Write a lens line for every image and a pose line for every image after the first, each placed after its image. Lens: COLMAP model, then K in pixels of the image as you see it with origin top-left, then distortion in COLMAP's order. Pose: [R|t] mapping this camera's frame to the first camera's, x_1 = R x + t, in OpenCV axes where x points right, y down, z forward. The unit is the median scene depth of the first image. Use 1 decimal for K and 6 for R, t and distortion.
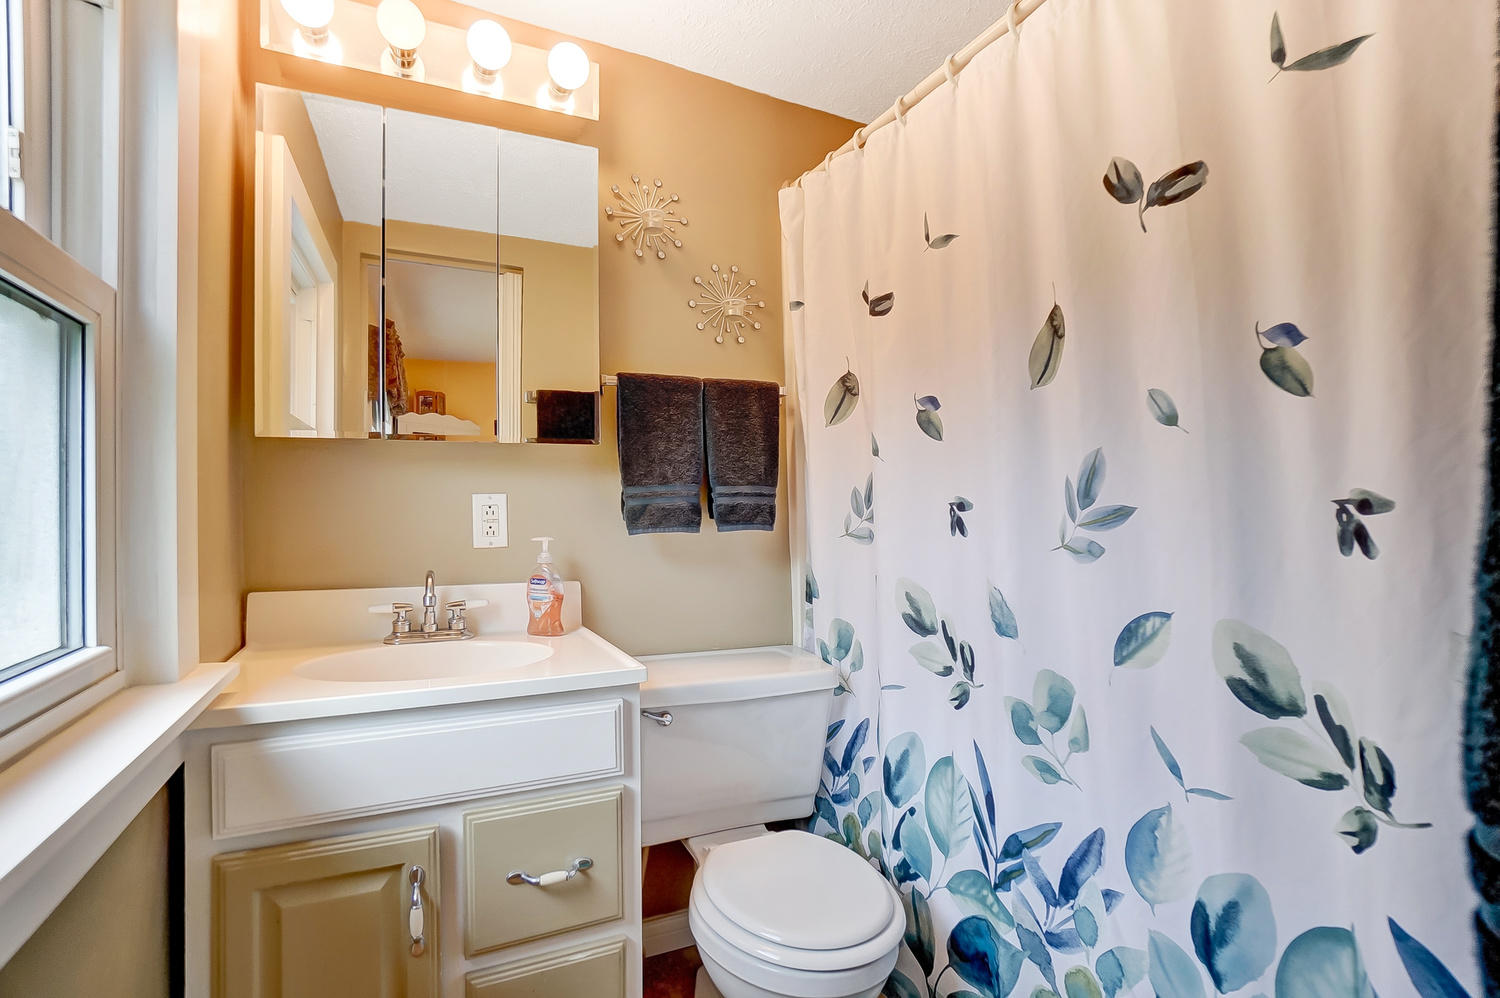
lens RADIAL K [[681.8, 0, 749.3], [0, 681.8, 500.4], [0, 0, 1]] dist [-0.003018, 0.000256]
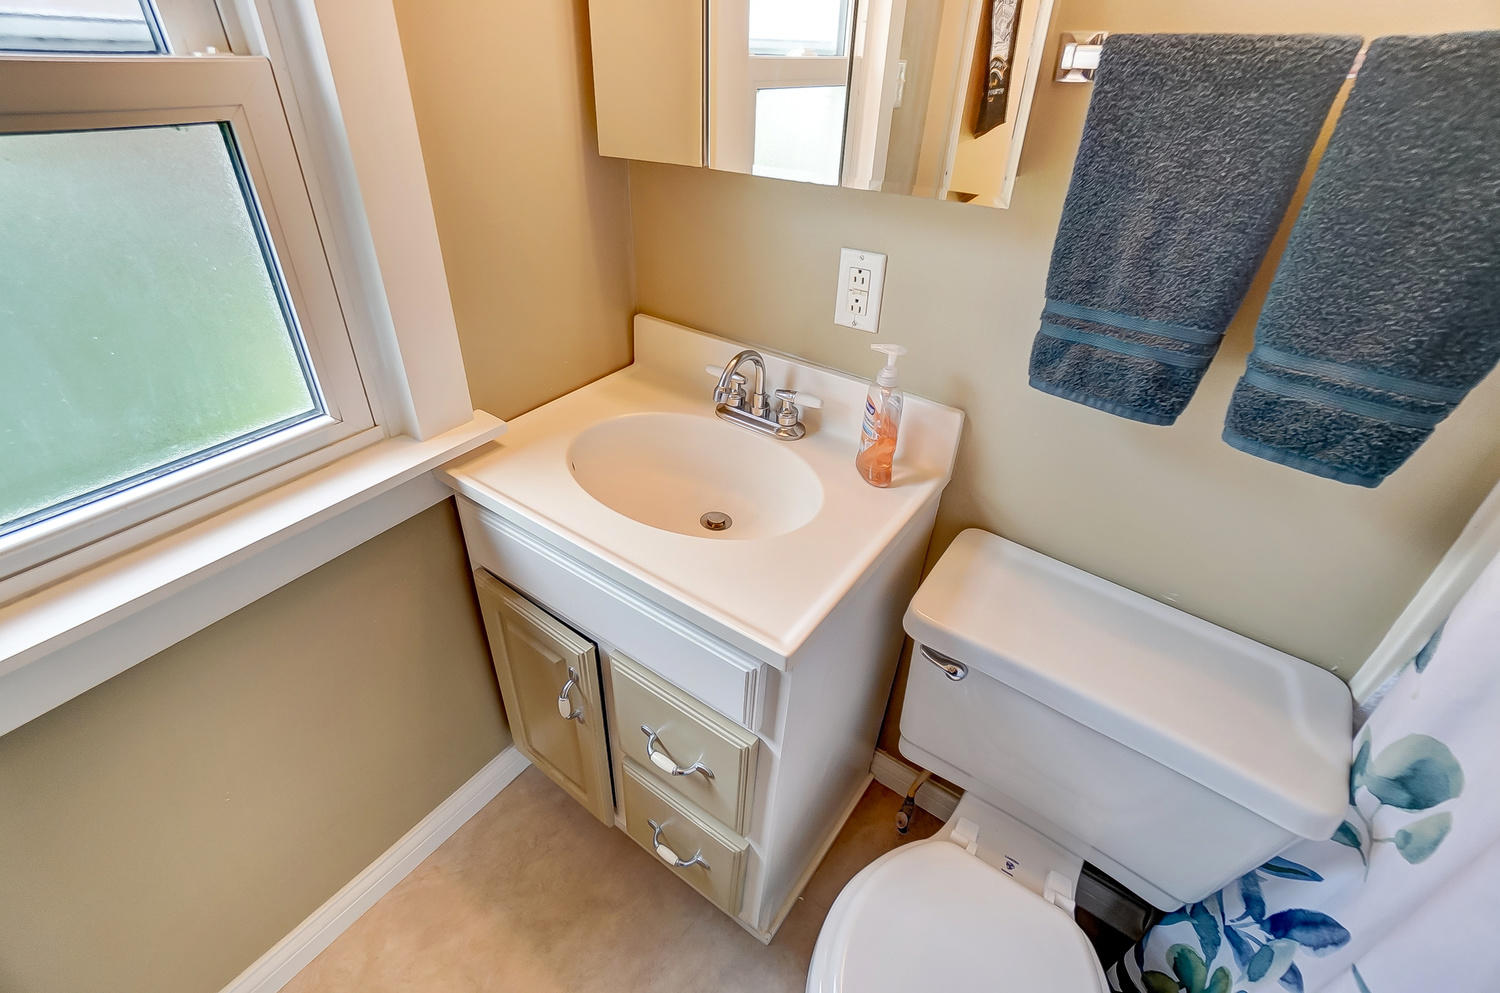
lens RADIAL K [[681.8, 0, 745.8], [0, 681.8, 487.8], [0, 0, 1]] dist [-0.003018, 0.000256]
pose [[0.479820, 0.512172, -0.712357, 0.162132], [-0.031085, 0.821340, 0.569592, -0.197824], [0.876816, -0.251158, 0.410016, 0.564594]]
